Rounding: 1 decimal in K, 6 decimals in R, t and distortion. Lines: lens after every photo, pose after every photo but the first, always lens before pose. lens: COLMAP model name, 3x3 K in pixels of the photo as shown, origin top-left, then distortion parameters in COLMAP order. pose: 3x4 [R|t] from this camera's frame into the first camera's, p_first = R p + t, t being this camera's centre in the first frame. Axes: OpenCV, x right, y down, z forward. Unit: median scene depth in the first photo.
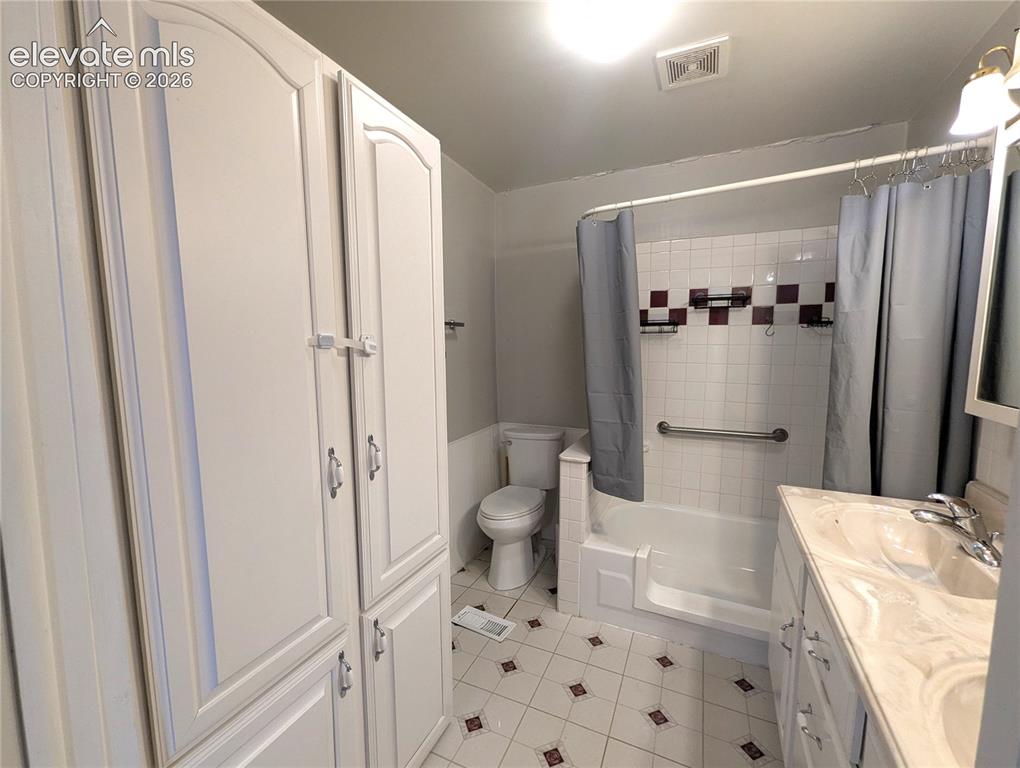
lens RADIAL K [[418.5, 0, 513.7], [0, 418.5, 384.2], [0, 0, 1]] dist [-0.000123, -0.000184]
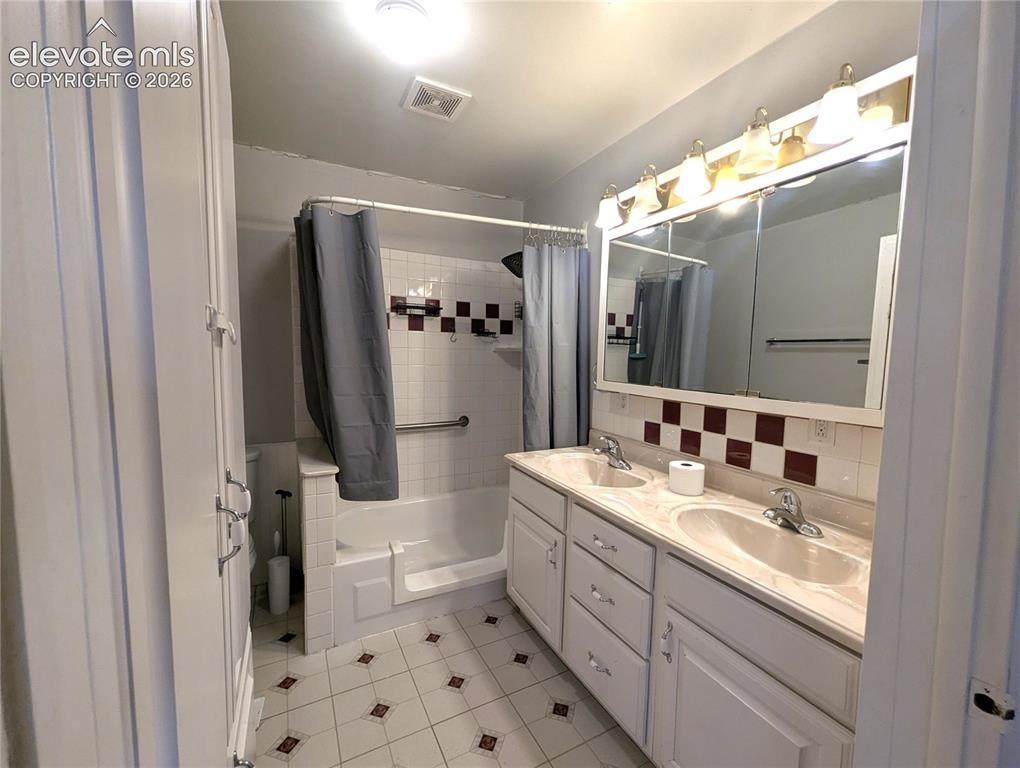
lens RADIAL K [[418.5, 0, 509.3], [0, 418.5, 384.4], [0, 0, 1]] dist [-0.000123, -0.000184]
pose [[0.616495, -0.046581, 0.785980, -0.308614], [0.058551, 0.998197, 0.013232, 0.003770], [-0.785179, 0.037863, 0.618110, 0.135999]]
